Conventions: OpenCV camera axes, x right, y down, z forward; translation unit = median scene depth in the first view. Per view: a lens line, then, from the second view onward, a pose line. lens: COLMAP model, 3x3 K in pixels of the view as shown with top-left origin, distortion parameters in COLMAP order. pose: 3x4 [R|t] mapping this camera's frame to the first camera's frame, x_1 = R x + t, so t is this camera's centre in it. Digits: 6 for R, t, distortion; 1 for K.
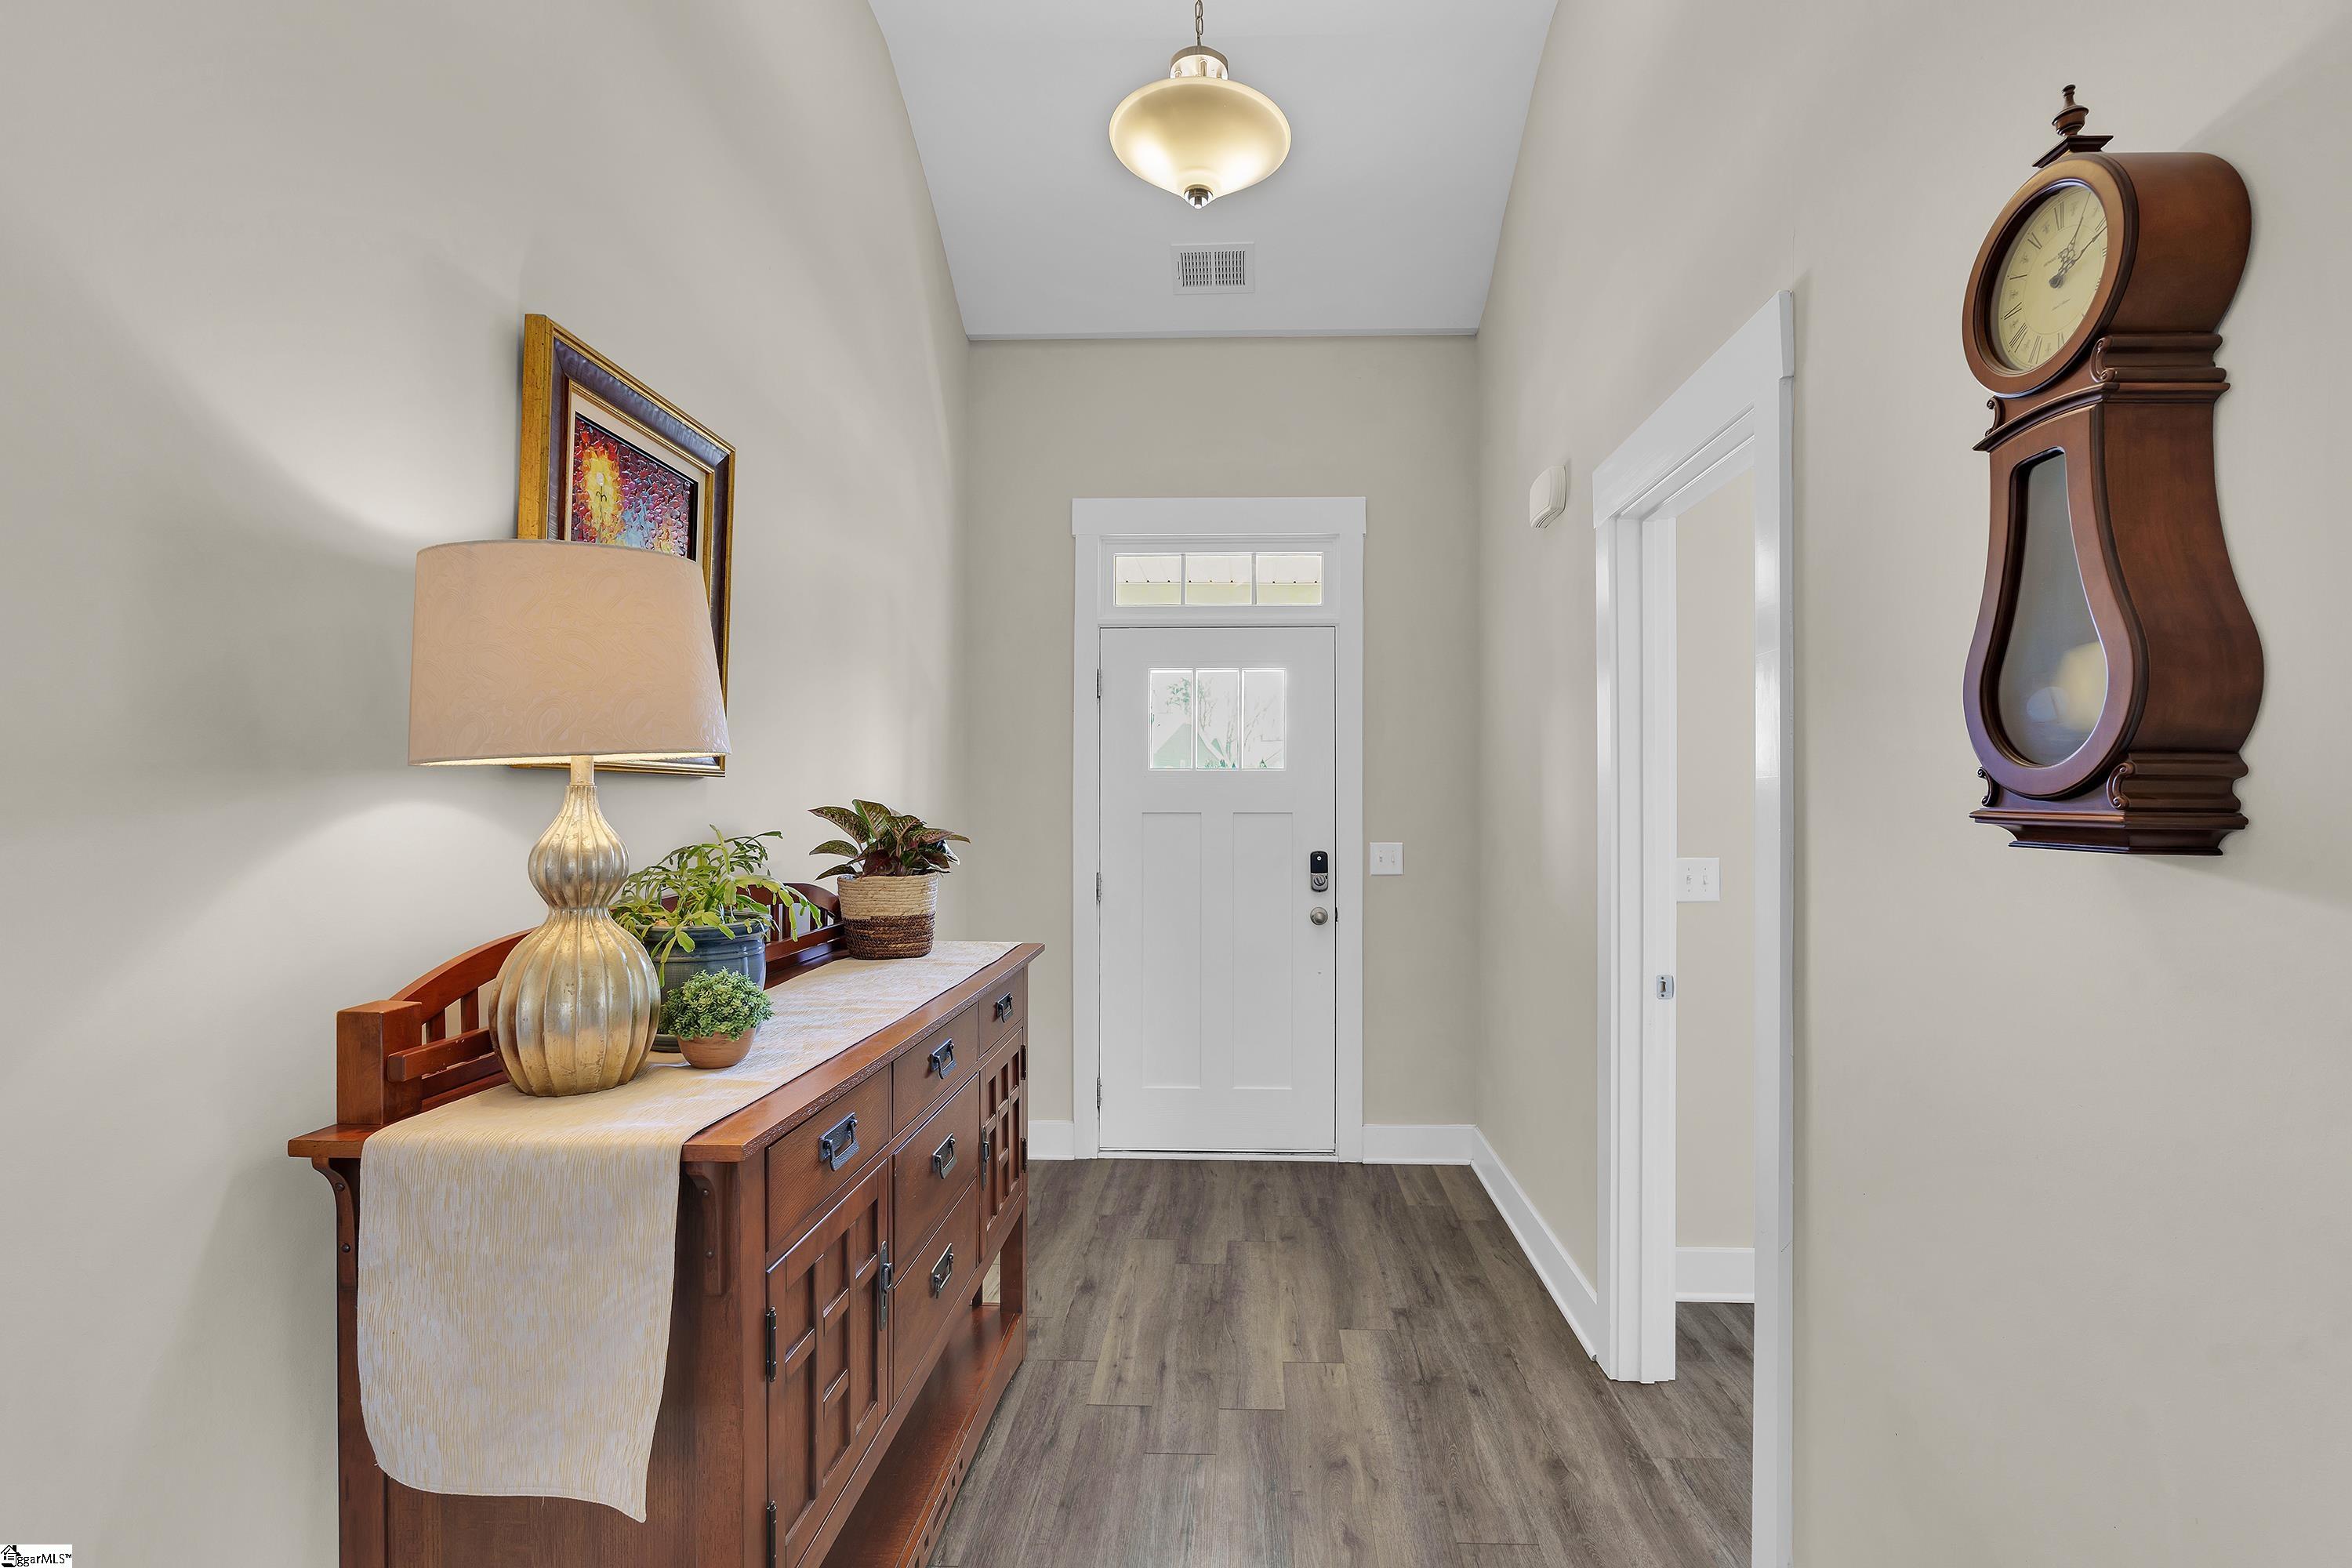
lens RADIAL K [[1068.7, 0, 1192.2], [0, 1068.7, 790.1], [0, 0, 1]] dist [-0.009336, 0.002526]
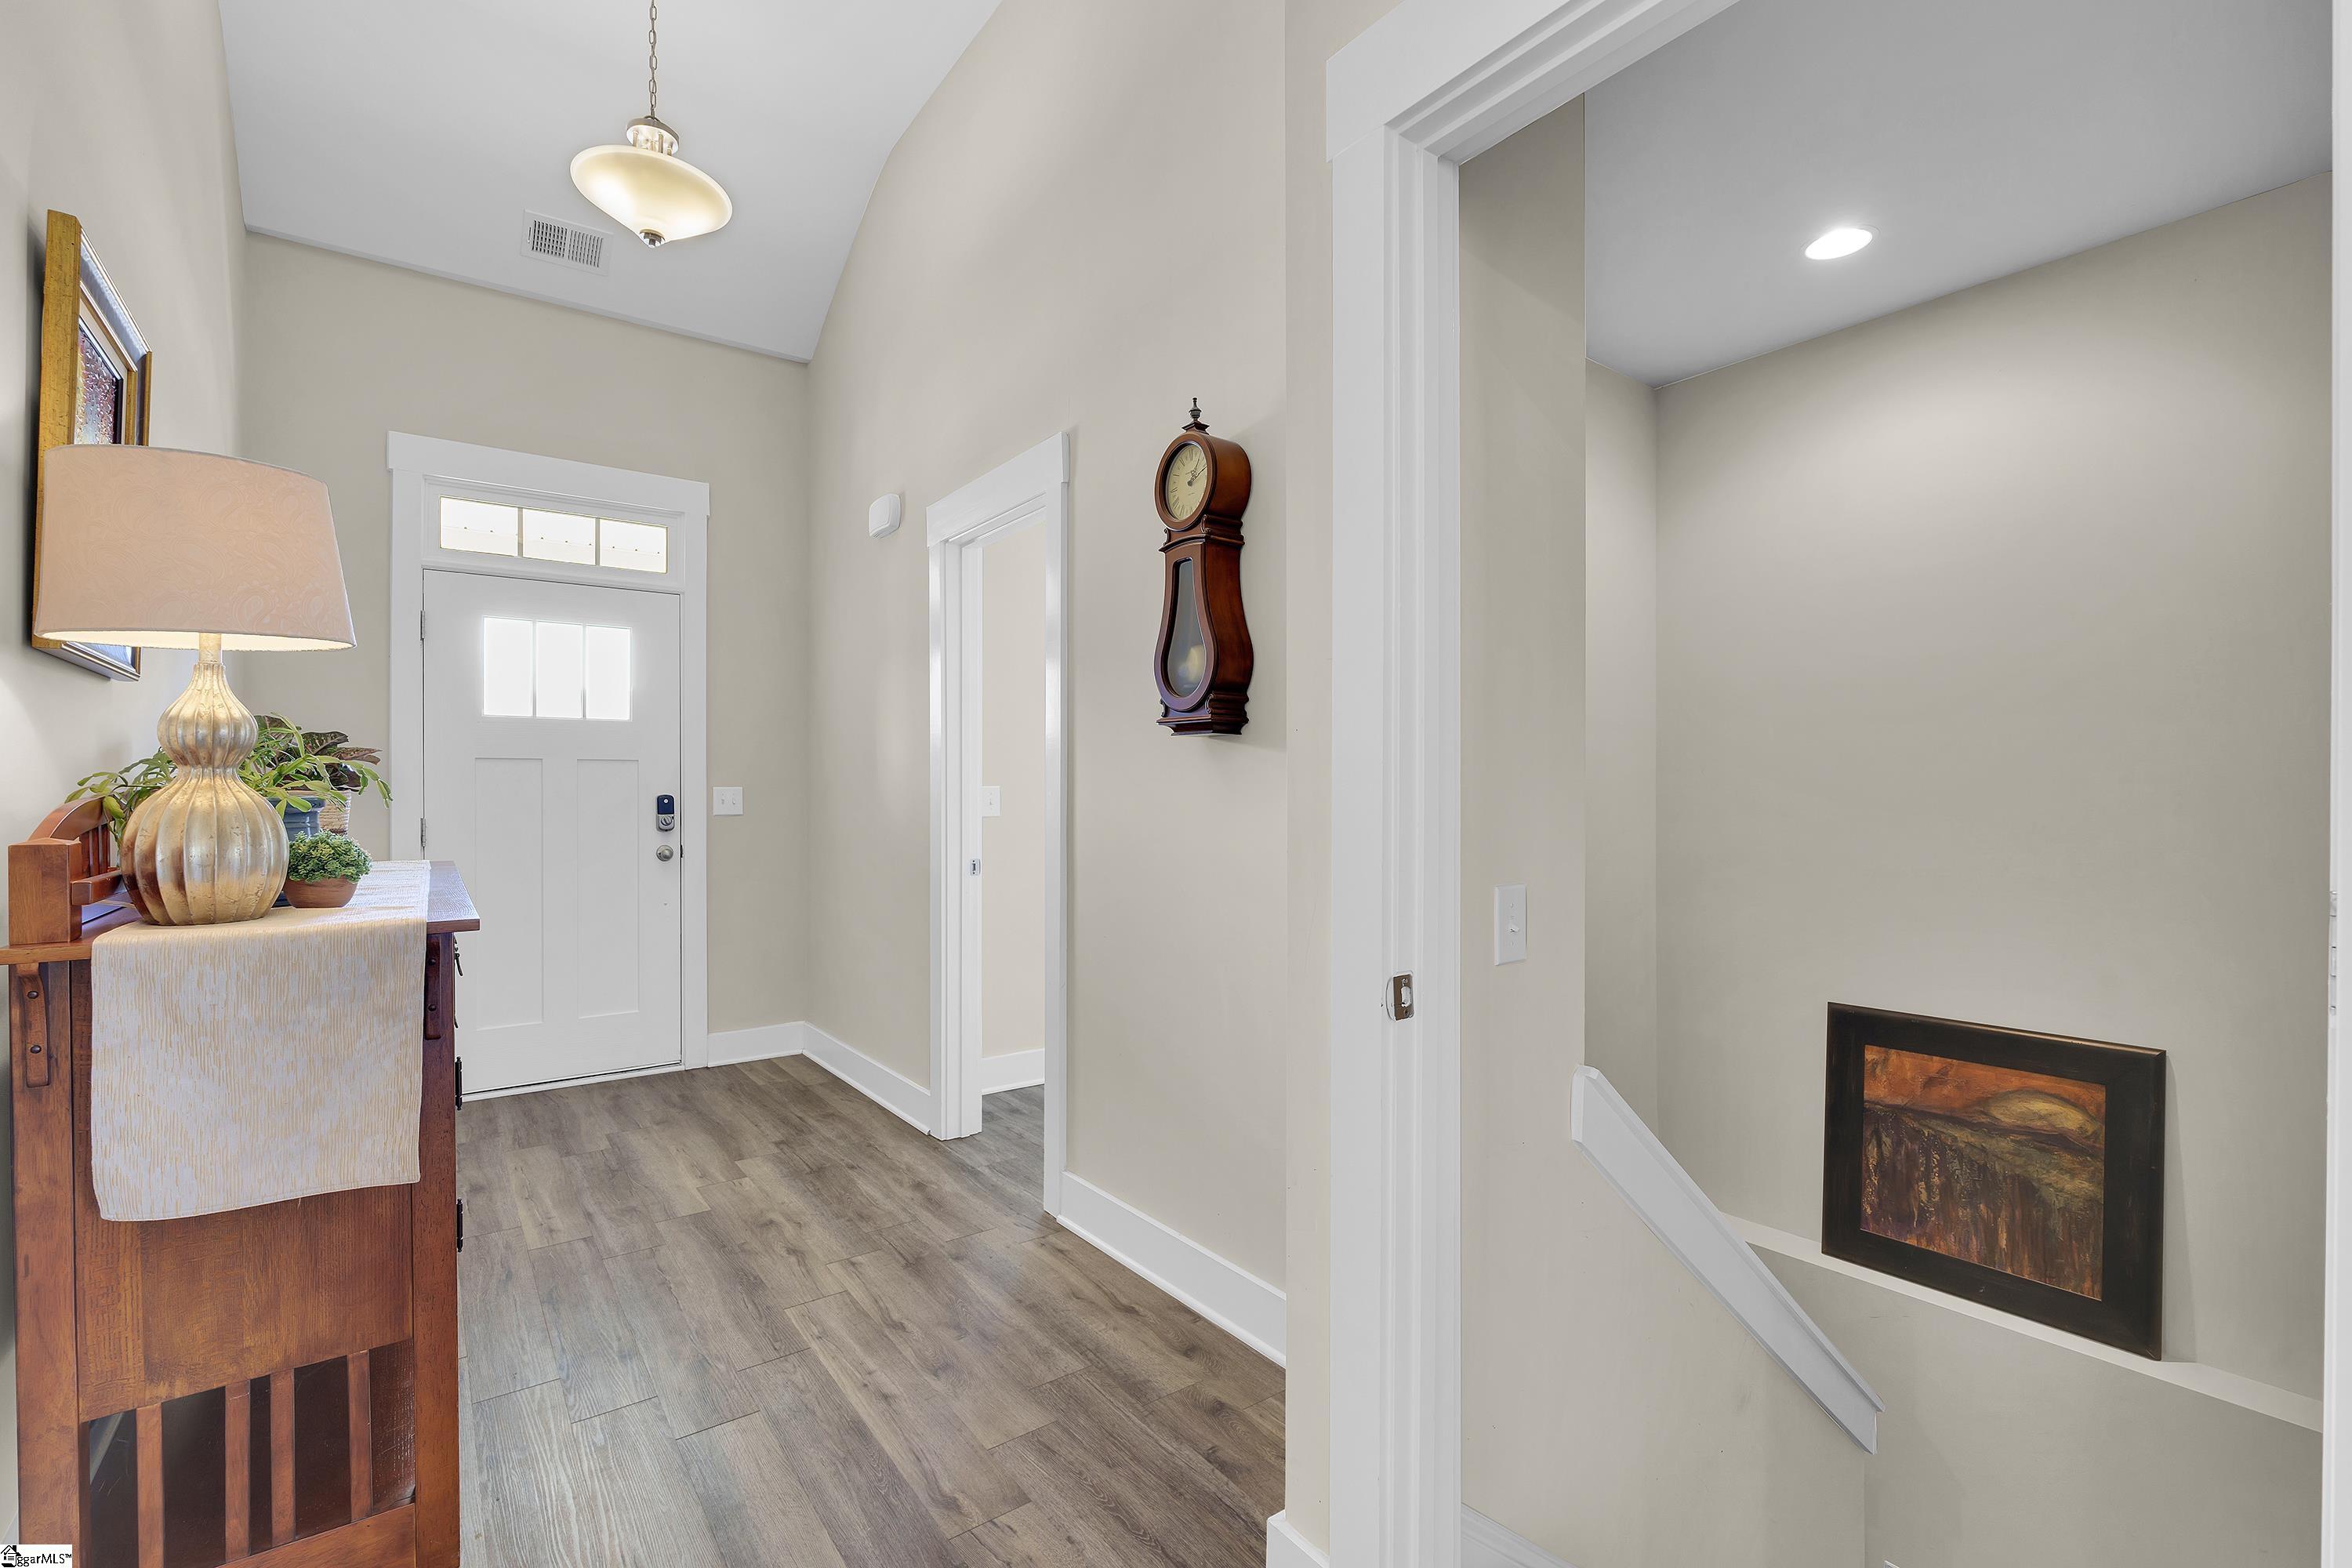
lens RADIAL K [[1068.7, 0, 1176.1], [0, 1068.7, 788.5], [0, 0, 1]] dist [-0.009336, 0.002526]
pose [[0.776075, -0.000475, 0.630640, -0.281922], [-0.004349, 0.999972, 0.006105, 0.068906], [-0.630625, -0.007480, 0.776051, -0.329373]]
